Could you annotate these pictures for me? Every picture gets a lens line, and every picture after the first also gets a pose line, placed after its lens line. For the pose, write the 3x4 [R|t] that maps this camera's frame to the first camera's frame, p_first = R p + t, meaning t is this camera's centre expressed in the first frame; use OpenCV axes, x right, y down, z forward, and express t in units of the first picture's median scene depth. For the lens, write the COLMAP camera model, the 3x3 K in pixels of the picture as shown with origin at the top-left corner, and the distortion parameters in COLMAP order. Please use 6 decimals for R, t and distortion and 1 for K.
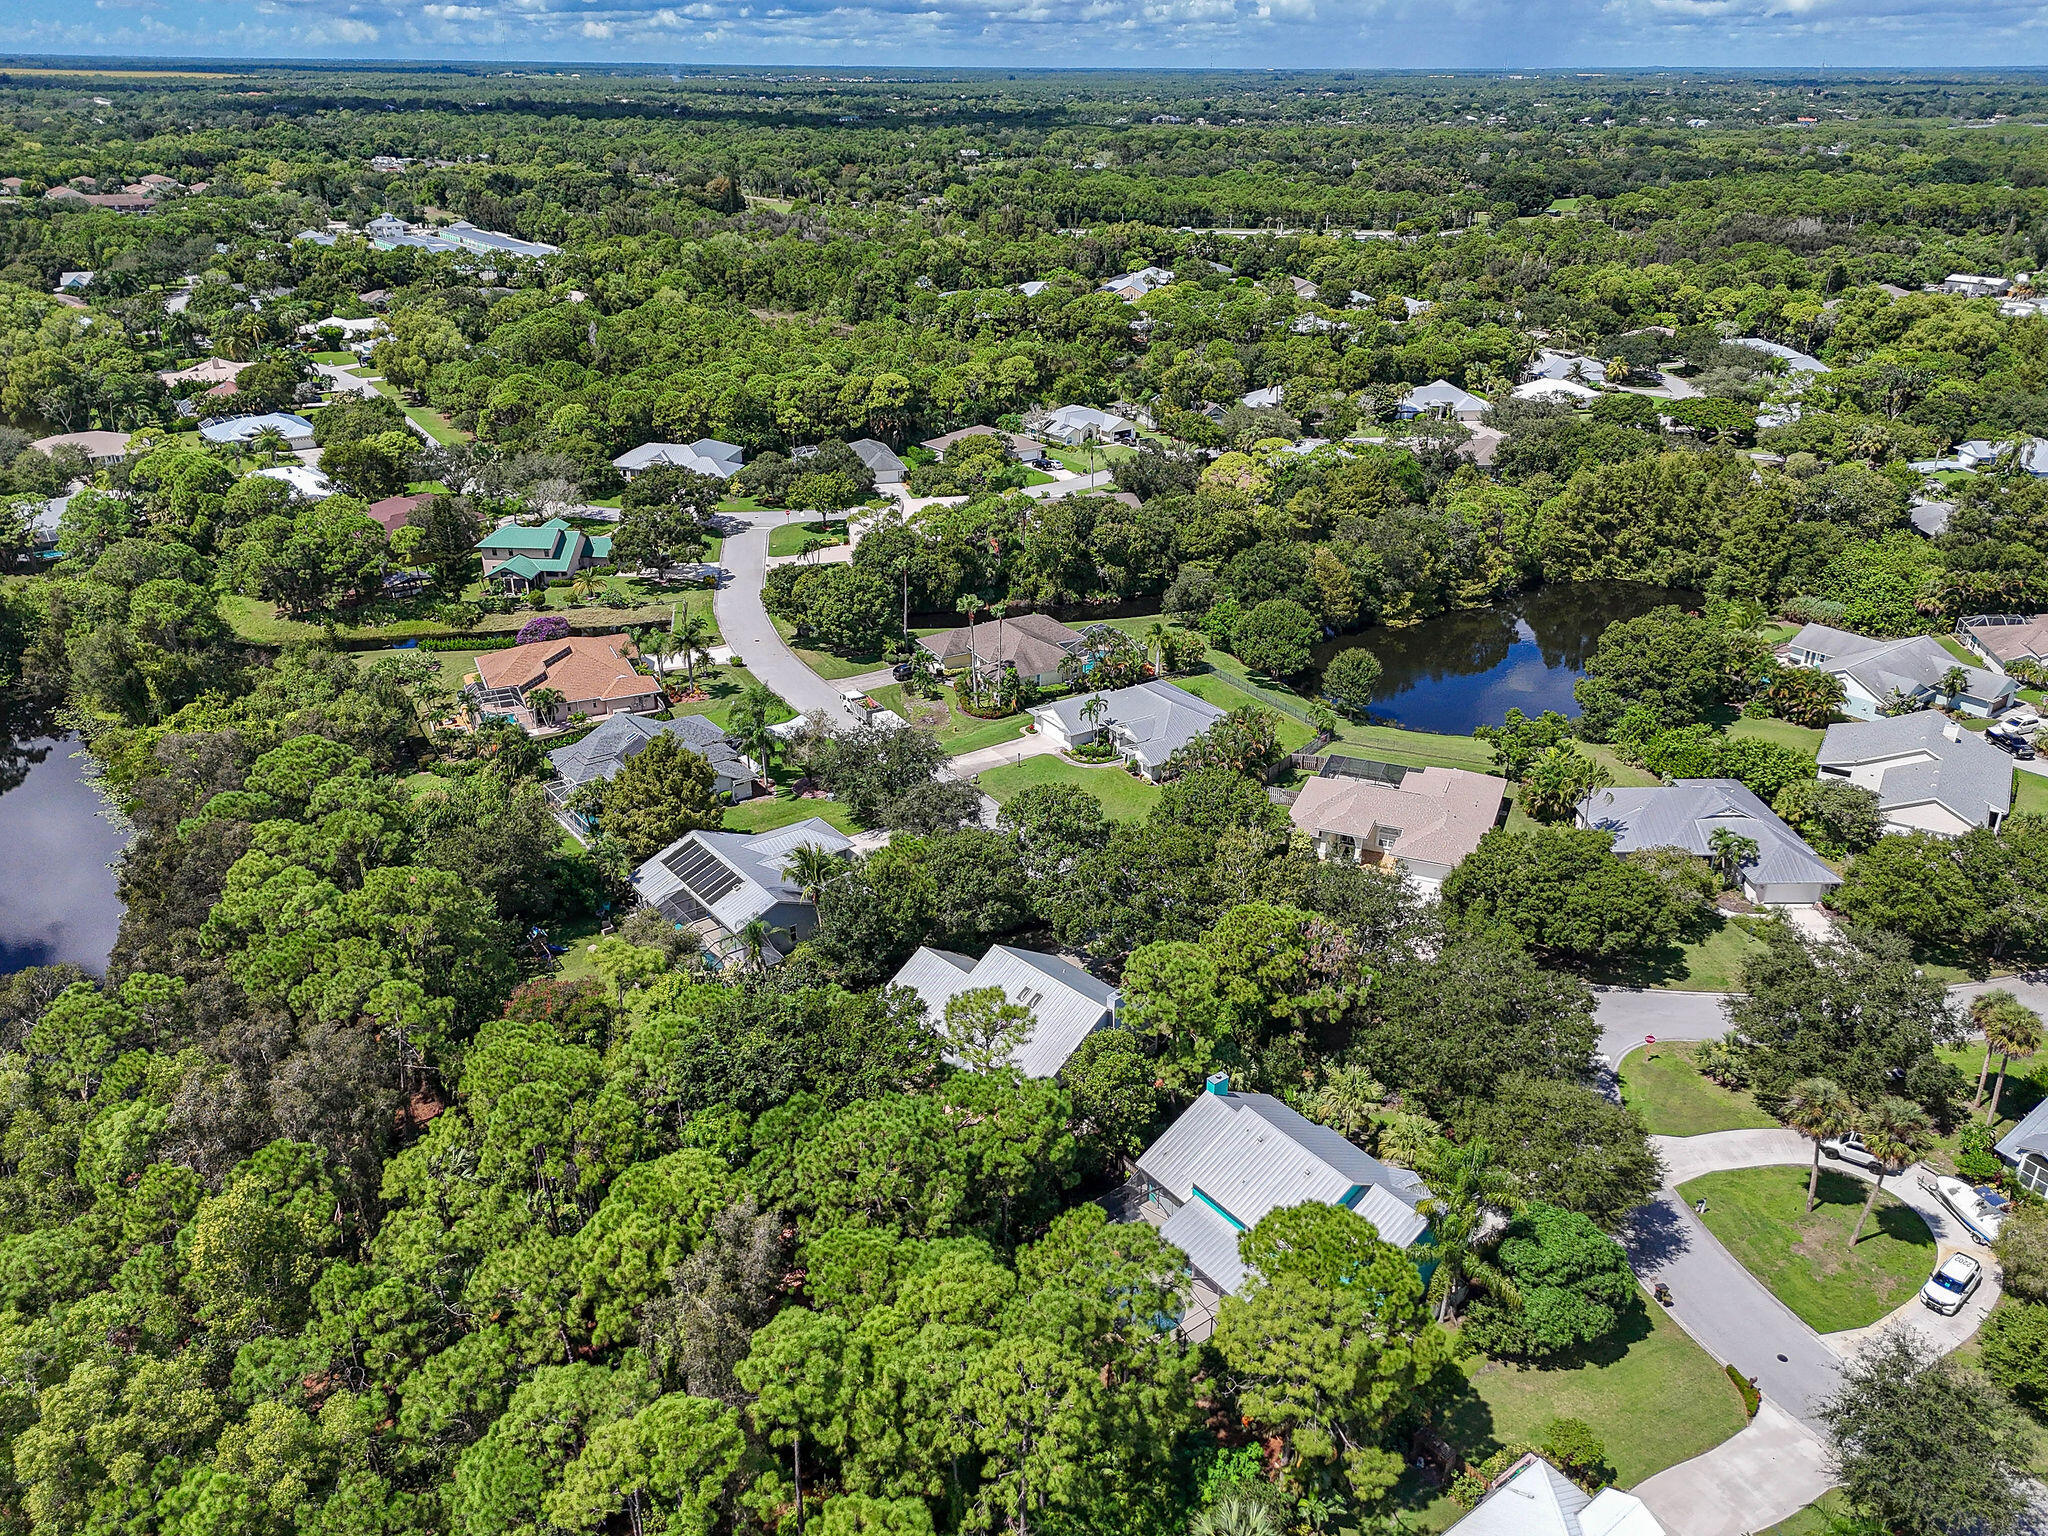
lens RADIAL K [[1517.6, 0, 1022.4], [0, 1517.6, 768.2], [0, 0, 1]] dist [0.064216, -0.046797]
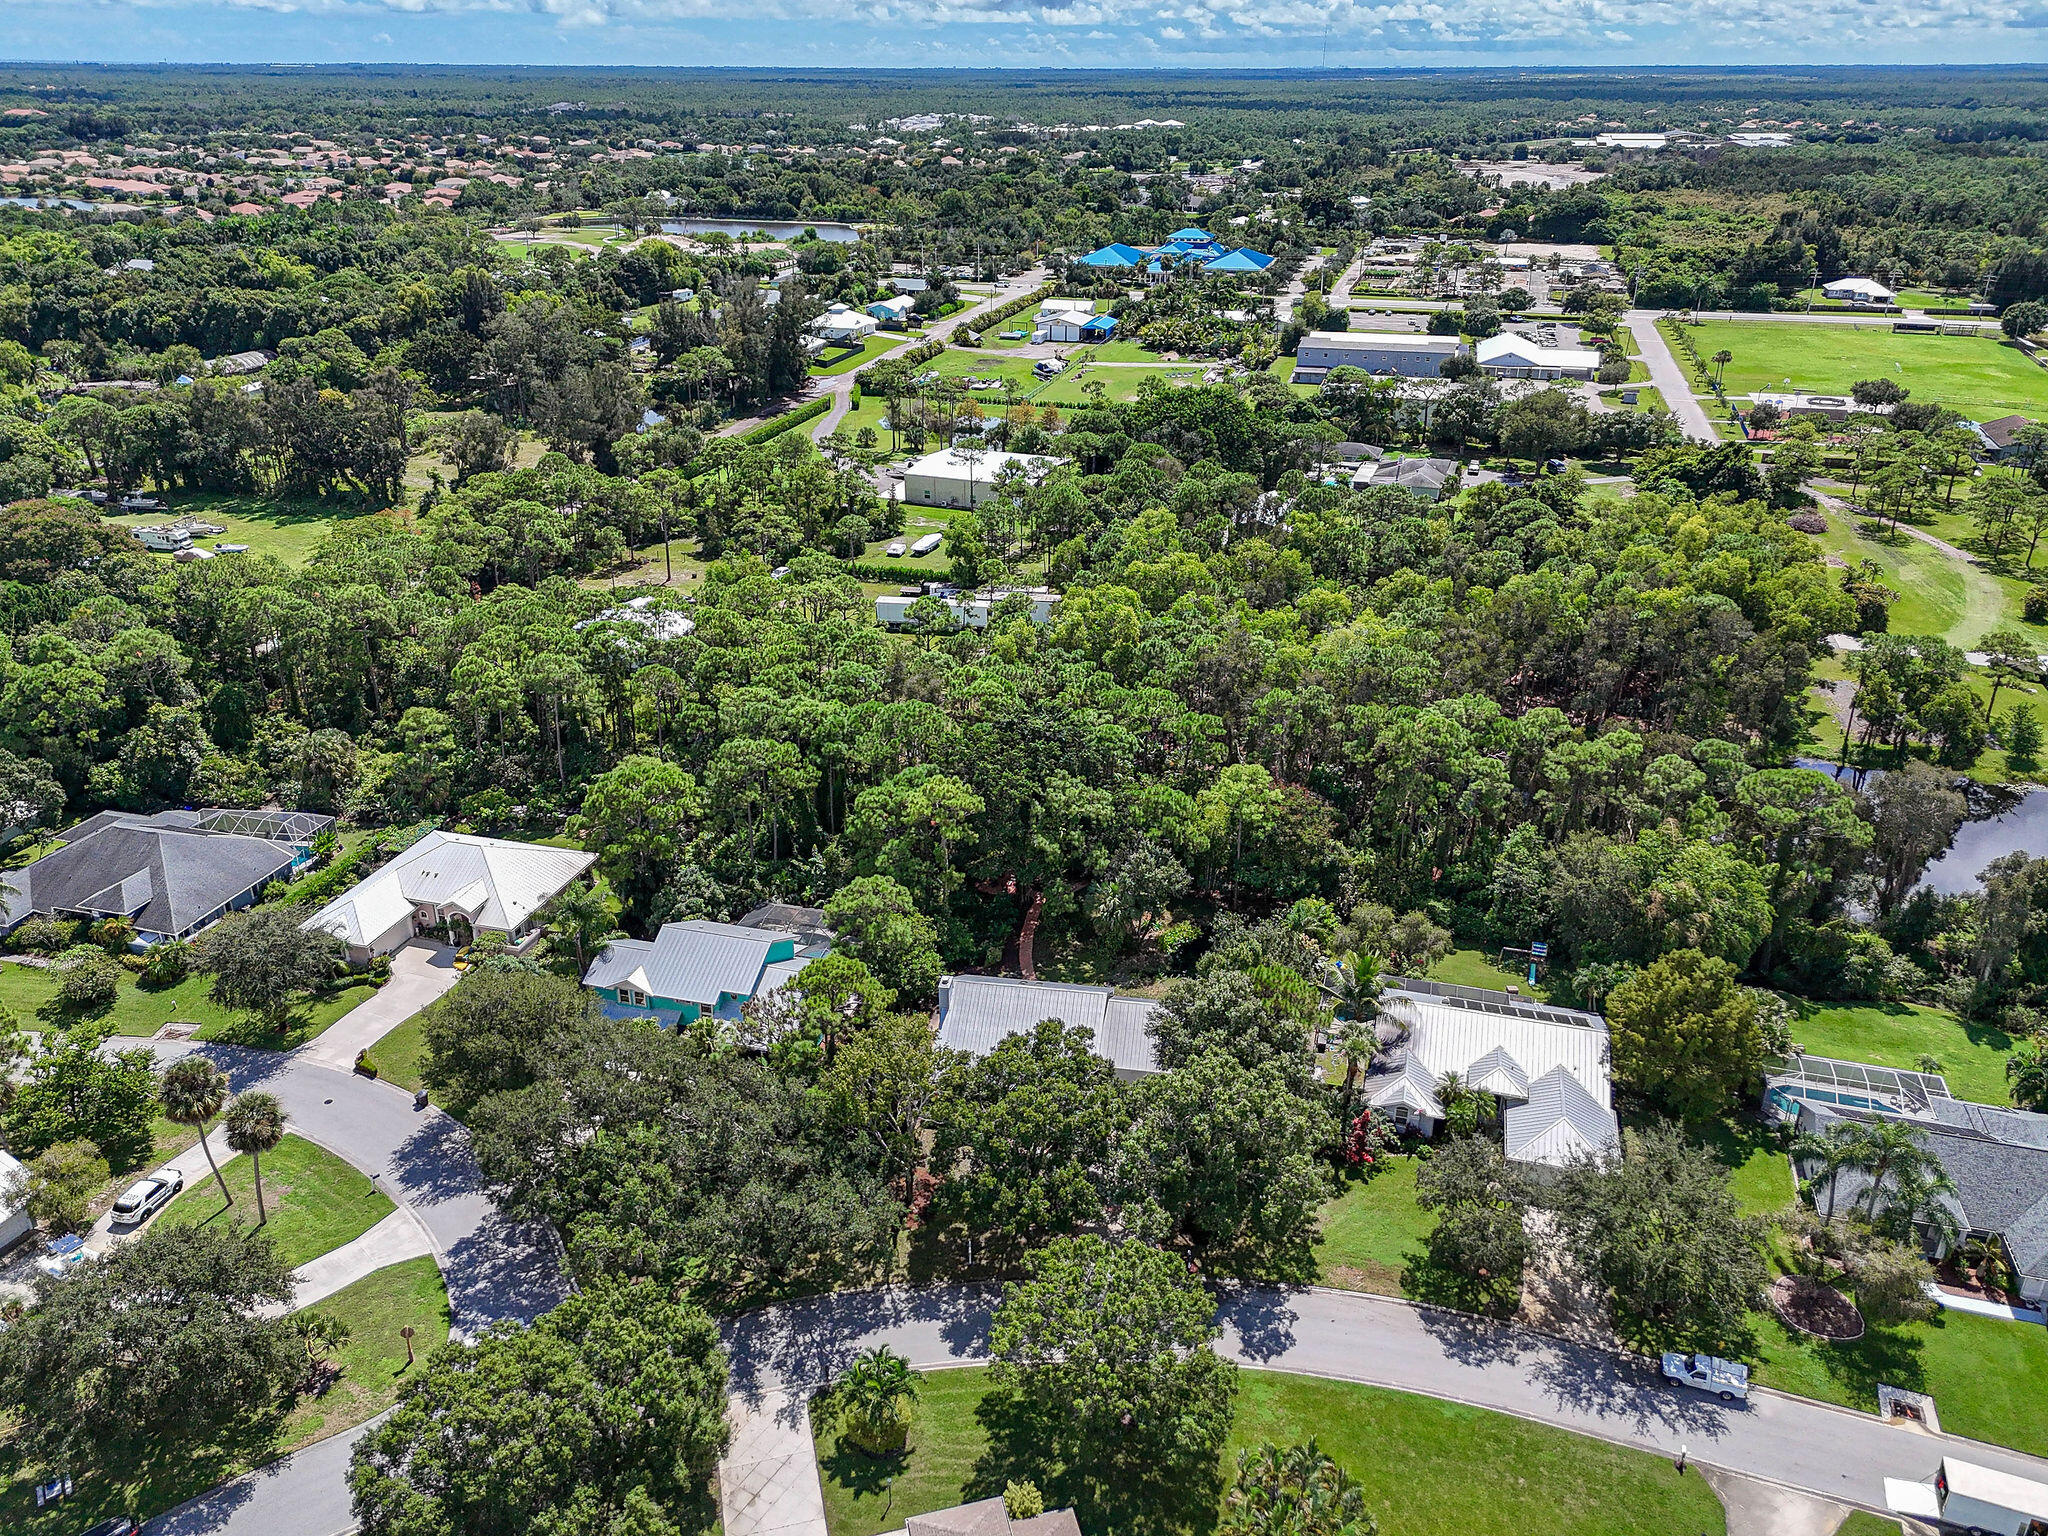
lens RADIAL K [[1517.6, 0, 1025.5], [0, 1517.6, 769.2], [0, 0, 1]] dist [0.064216, -0.046797]
pose [[-0.795626, 0.245305, -0.553900, 0.312433], [-0.260563, 0.686870, 0.678467, -0.371695], [0.546888, 0.684131, -0.482574, 0.808258]]
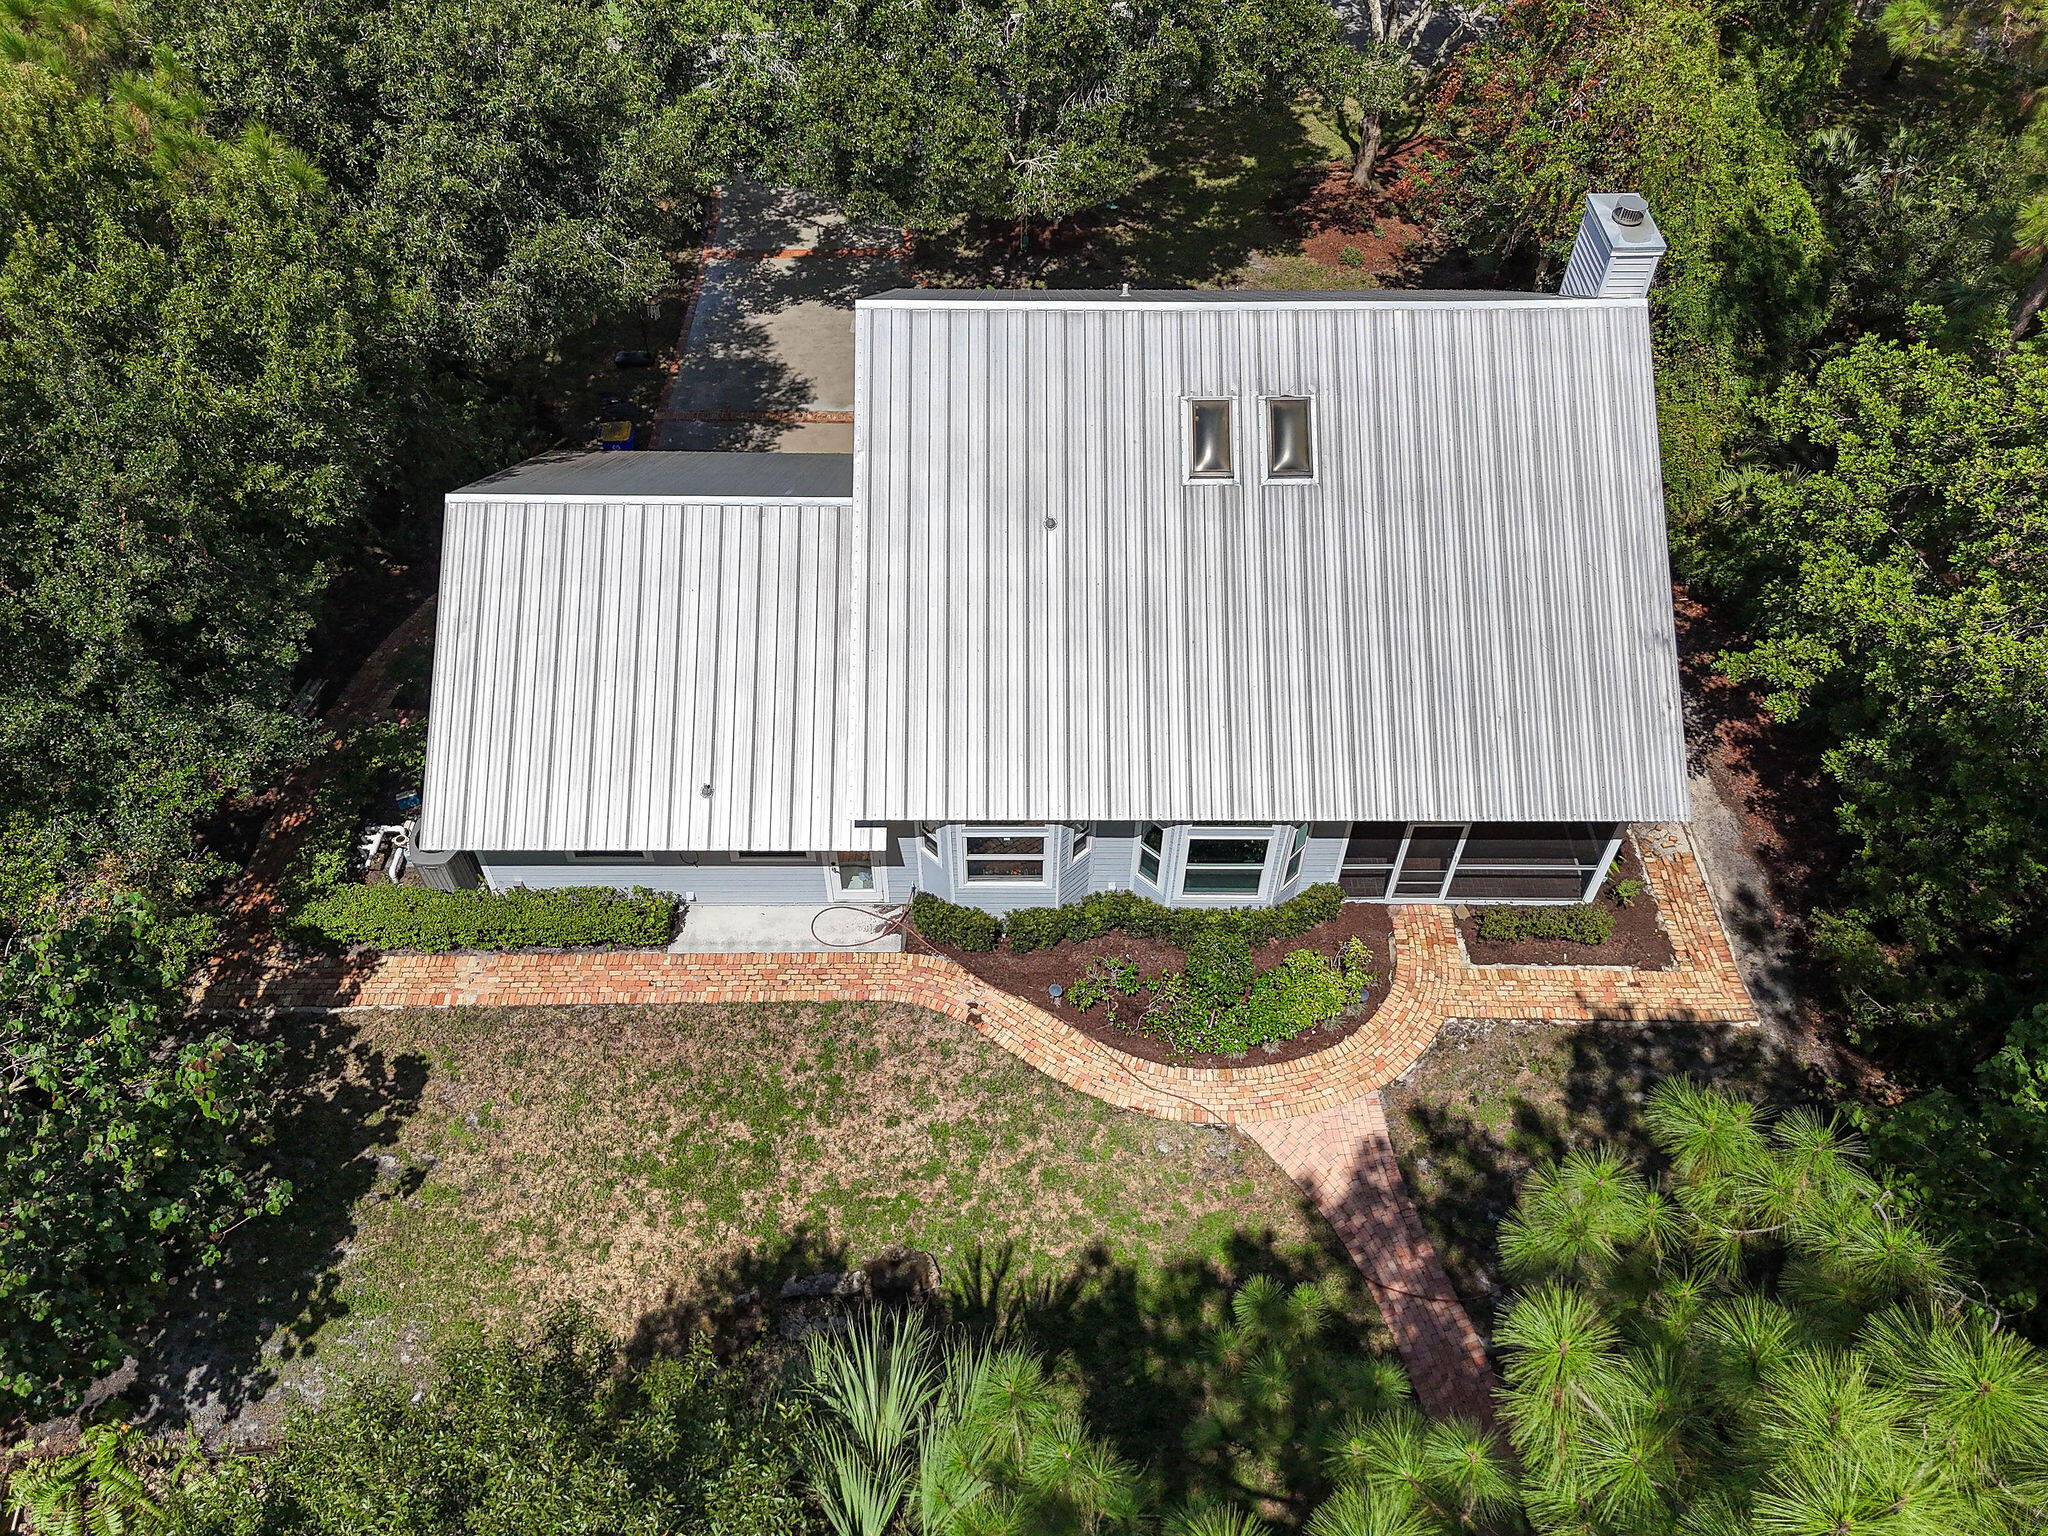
lens RADIAL K [[1517.6, 0, 1027.4], [0, 1517.6, 751.4], [0, 0, 1]] dist [0.064216, -0.046797]
pose [[0.683960, -0.543310, 0.486840, -0.079566], [0.301638, 0.818242, 0.489381, 0.044590], [-0.664239, -0.187867, 0.723528, 0.504568]]
